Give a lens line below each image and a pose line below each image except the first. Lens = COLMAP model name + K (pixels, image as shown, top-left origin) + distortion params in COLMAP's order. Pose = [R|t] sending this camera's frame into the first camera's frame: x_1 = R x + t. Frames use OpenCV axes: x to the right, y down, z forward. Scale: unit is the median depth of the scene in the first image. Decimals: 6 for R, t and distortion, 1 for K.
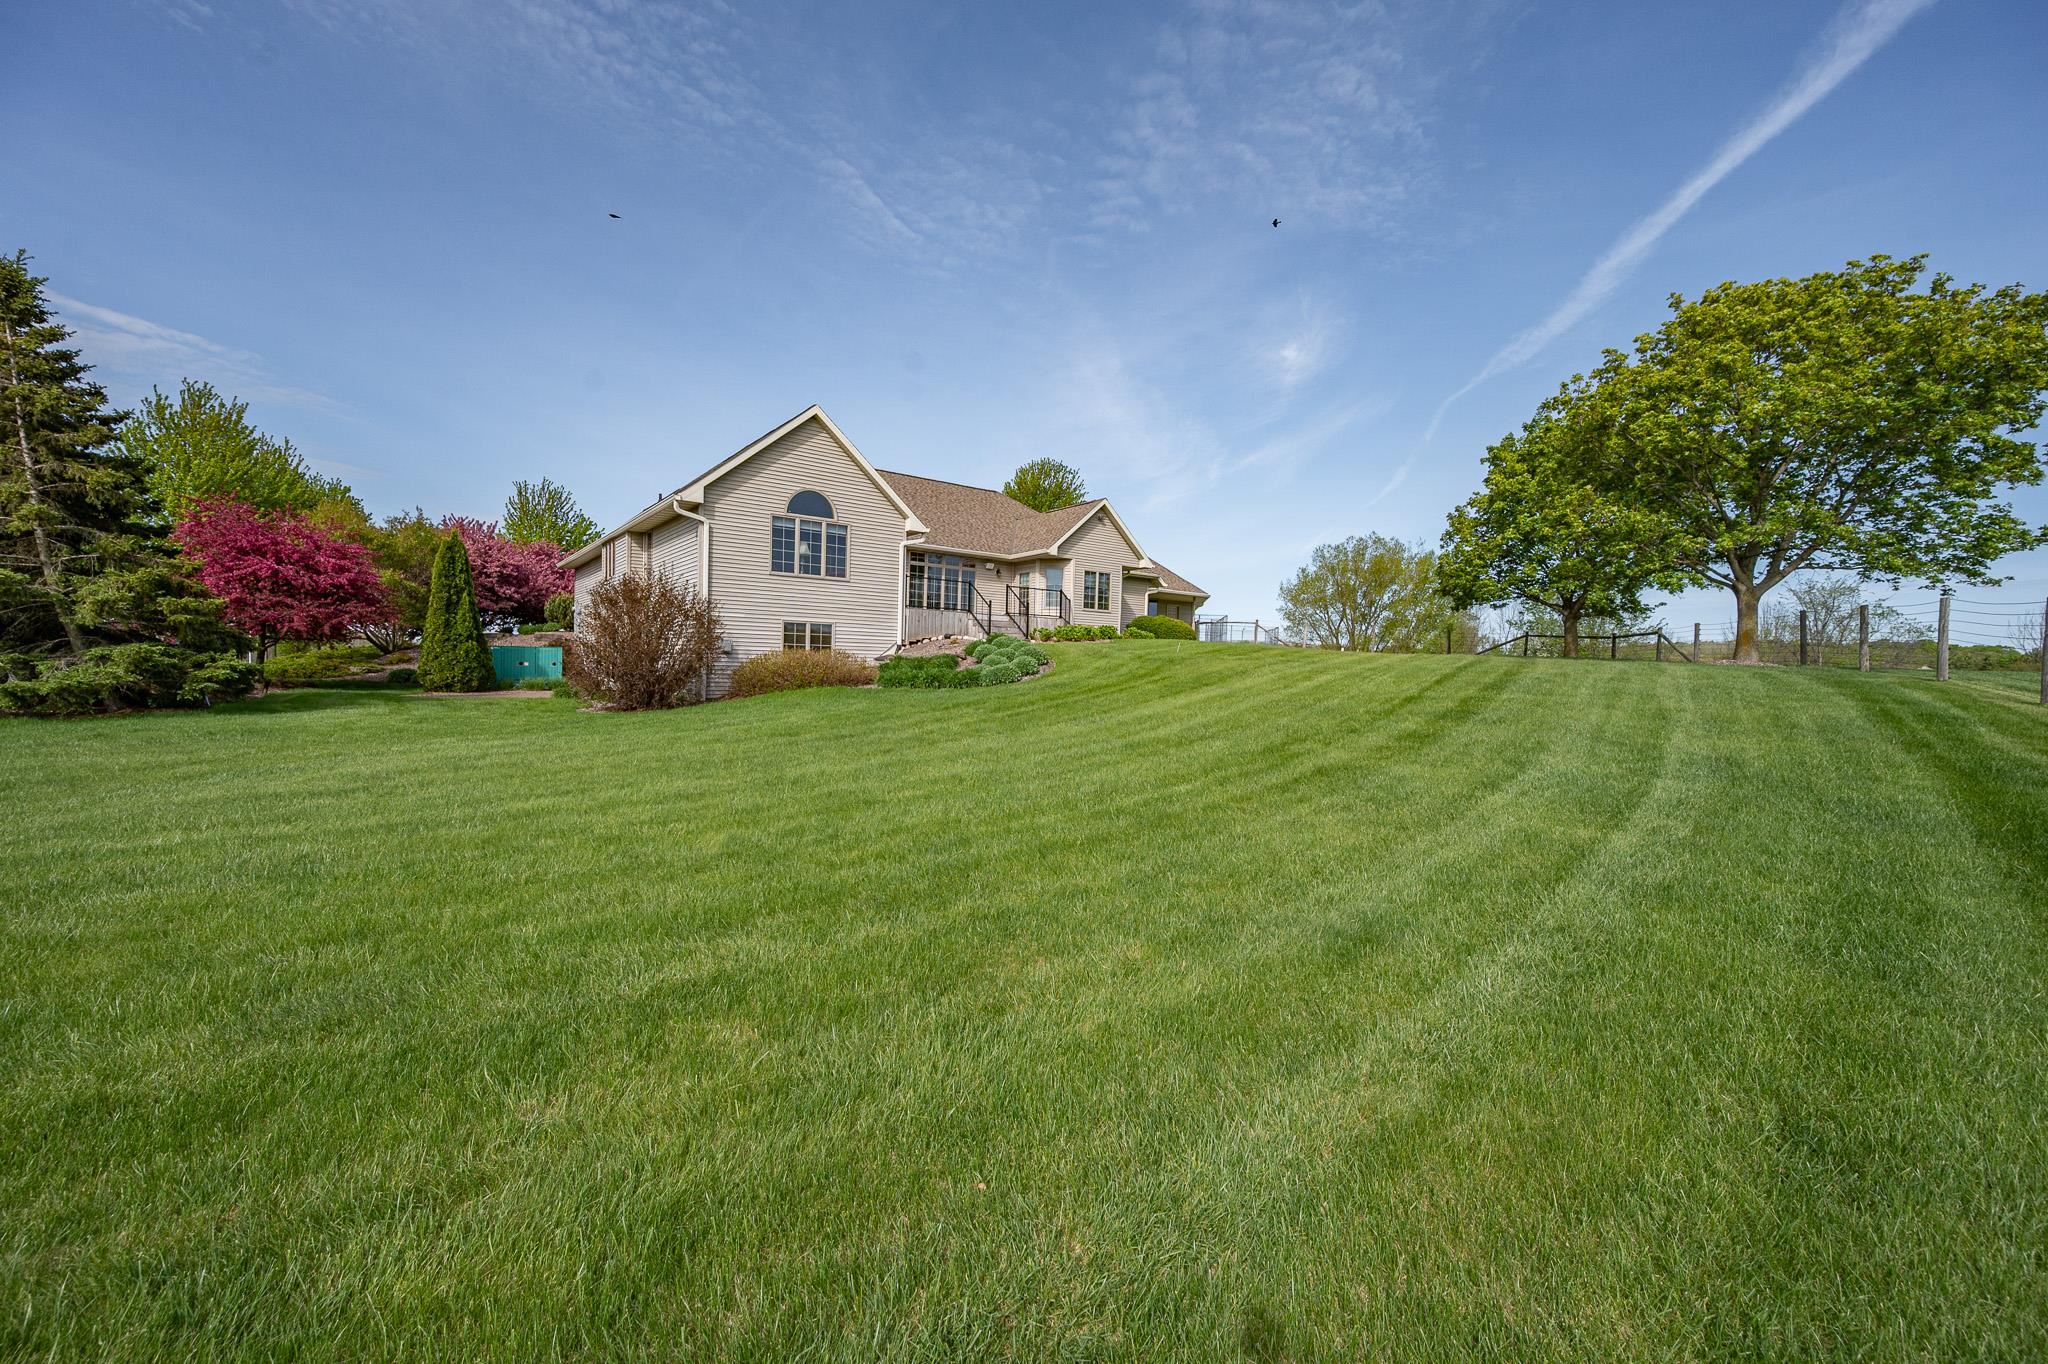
lens RADIAL K [[844.4, 0, 1024.0], [0, 844.4, 682.0], [0, 0, 1]] dist [0.022501, -0.000024]
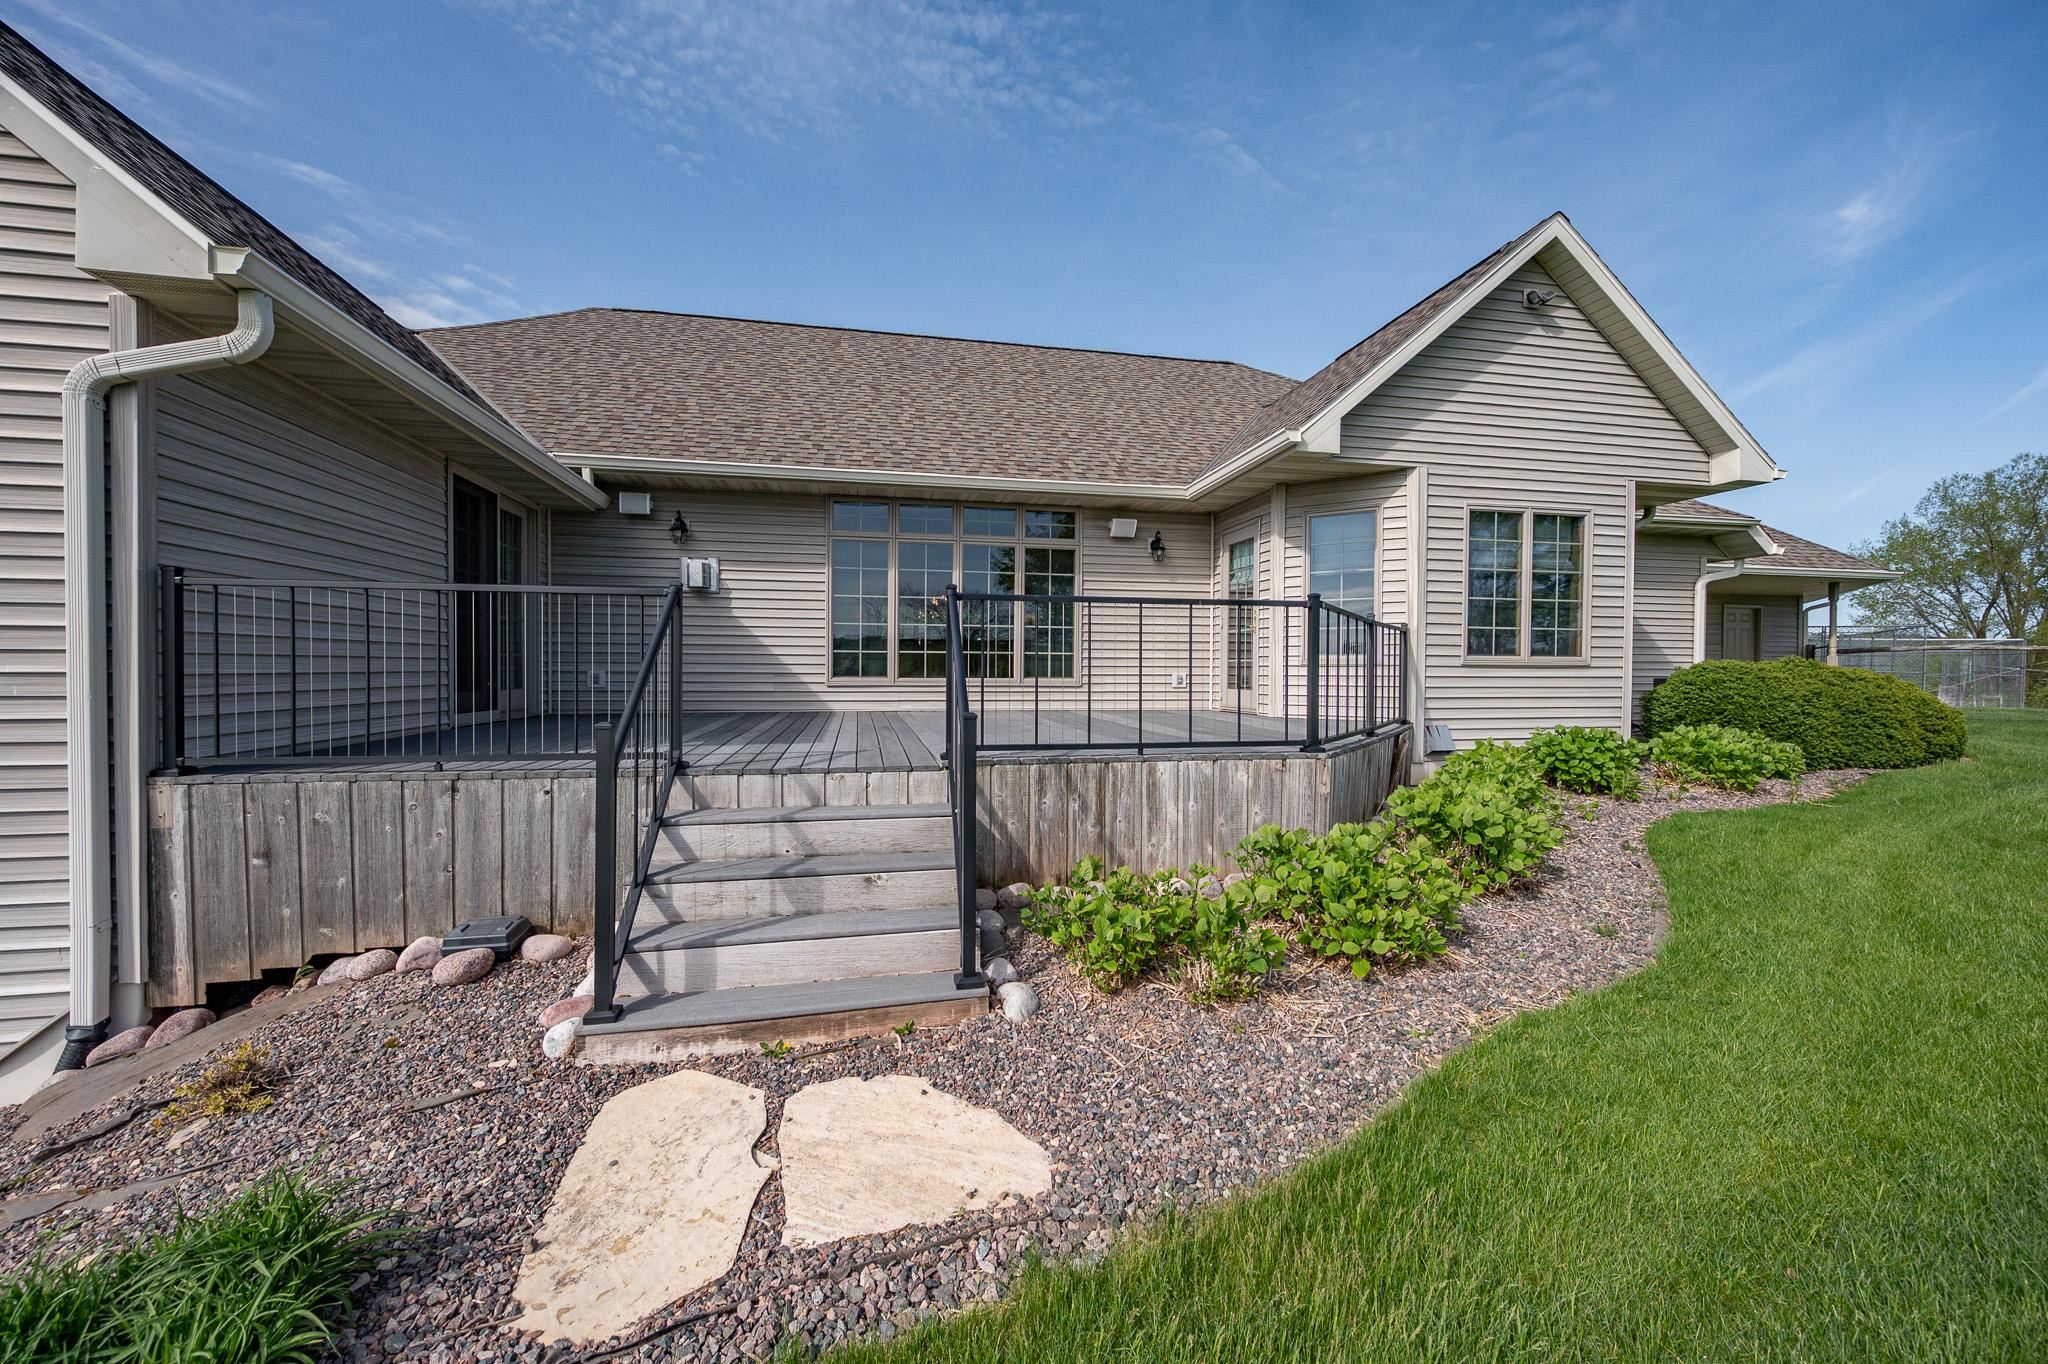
lens RADIAL K [[841.7, 0, 1036.4], [0, 841.7, 701.3], [0, 0, 1]] dist [0.022183, -0.000249]
pose [[0.904209, -0.000746, -0.427089, 0.061700], [0.009640, 0.999779, 0.018662, -0.078885], [0.426981, -0.020991, 0.904017, 0.698045]]
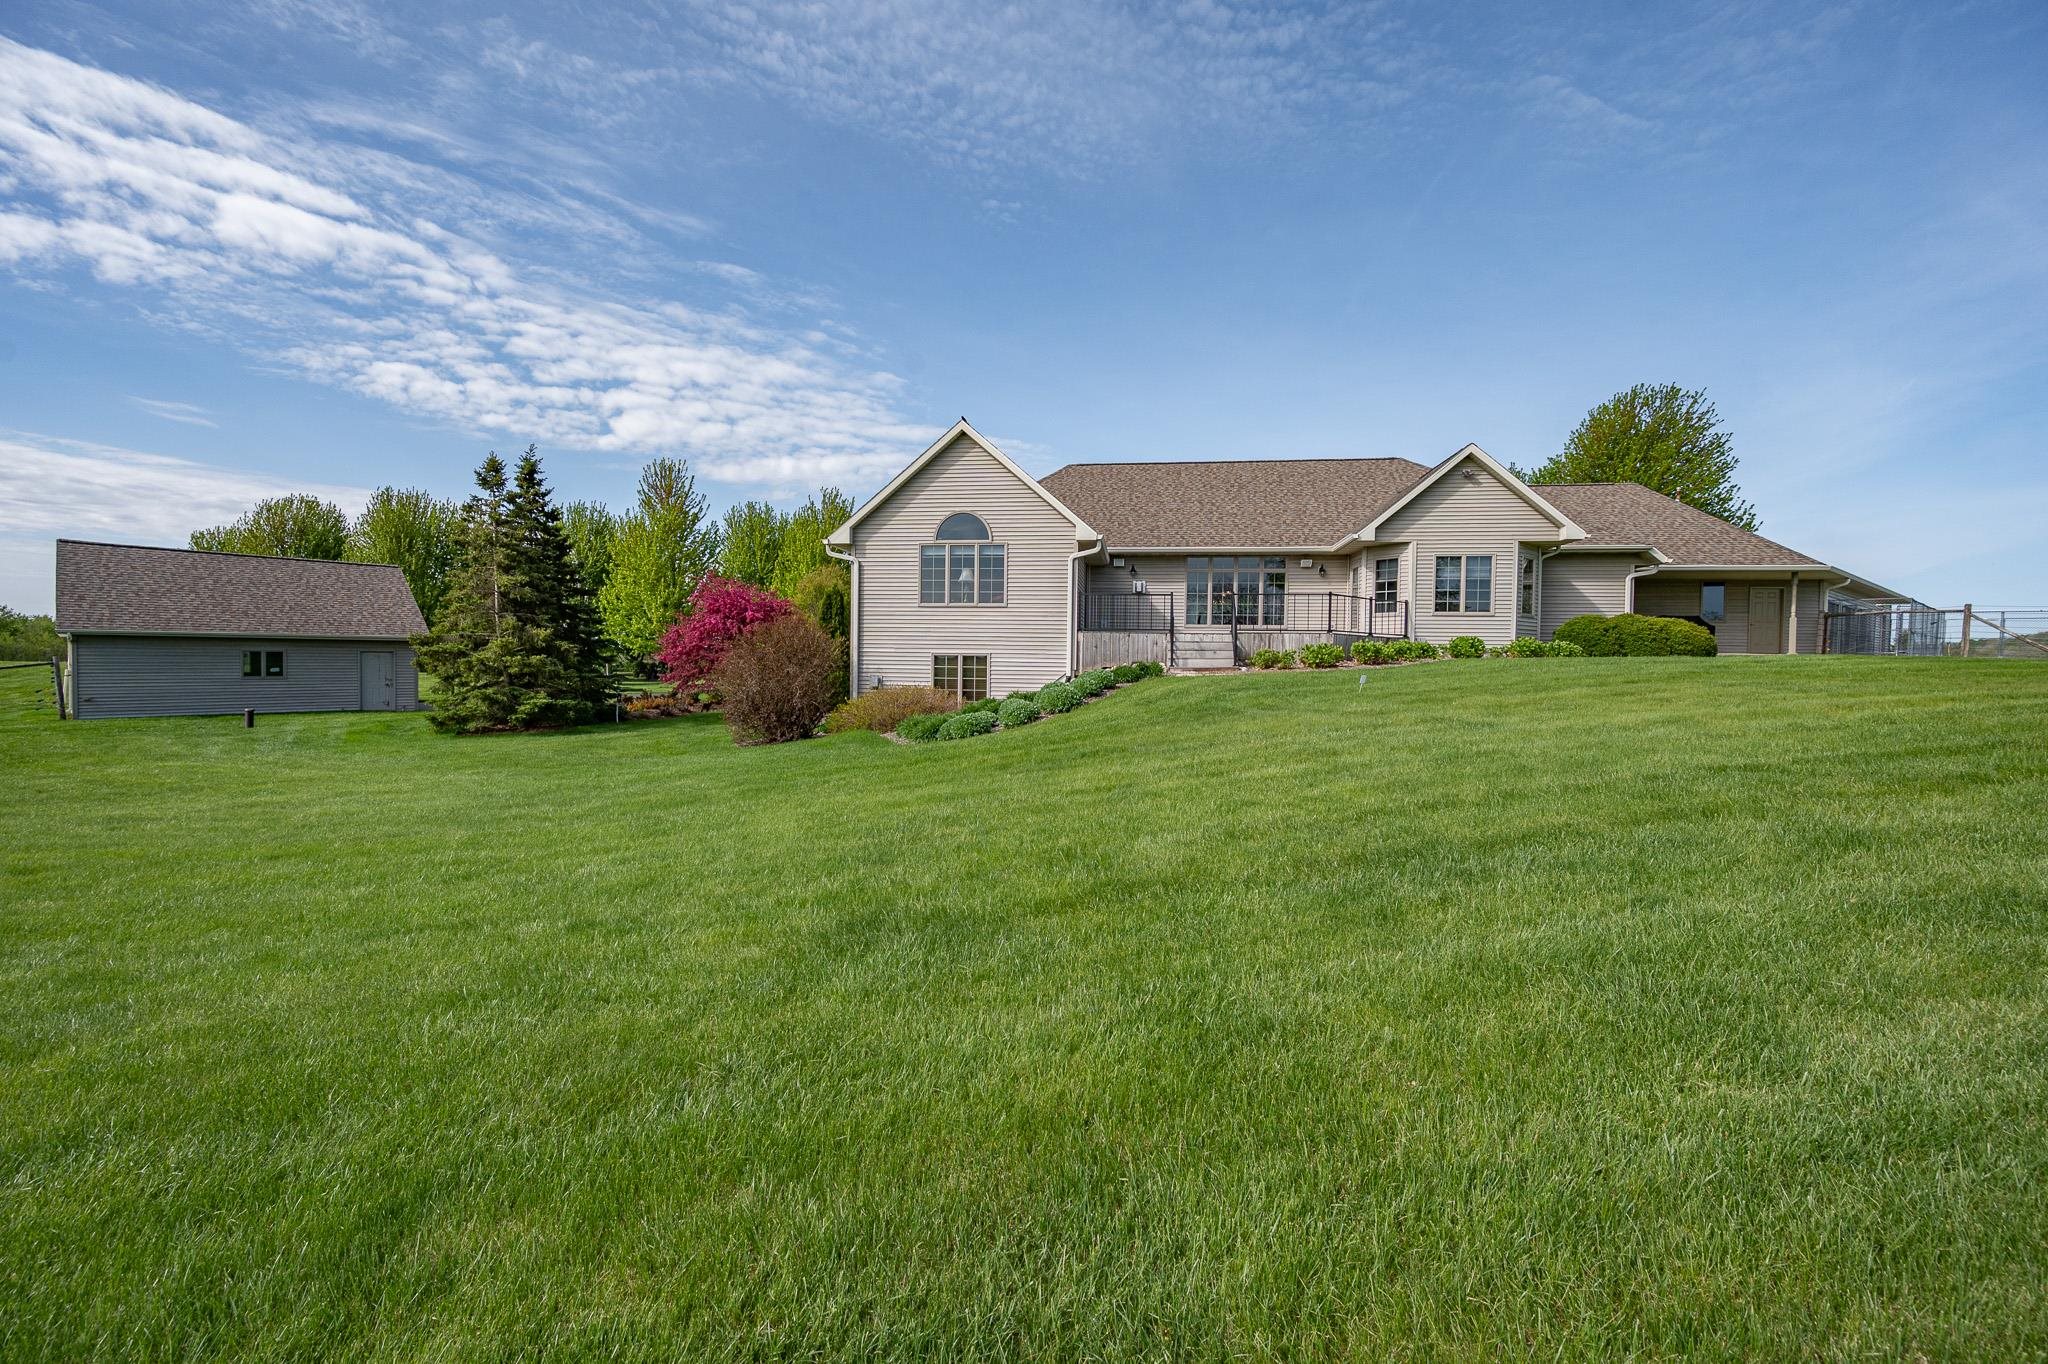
lens RADIAL K [[841.7, 0, 1036.4], [0, 841.7, 701.3], [0, 0, 1]] dist [0.022183, -0.000249]
pose [[0.716696, 0.018187, -0.697148, 0.319331], [-0.005340, 0.999774, 0.020593, -0.026538], [0.697365, -0.011036, 0.716631, 0.272969]]
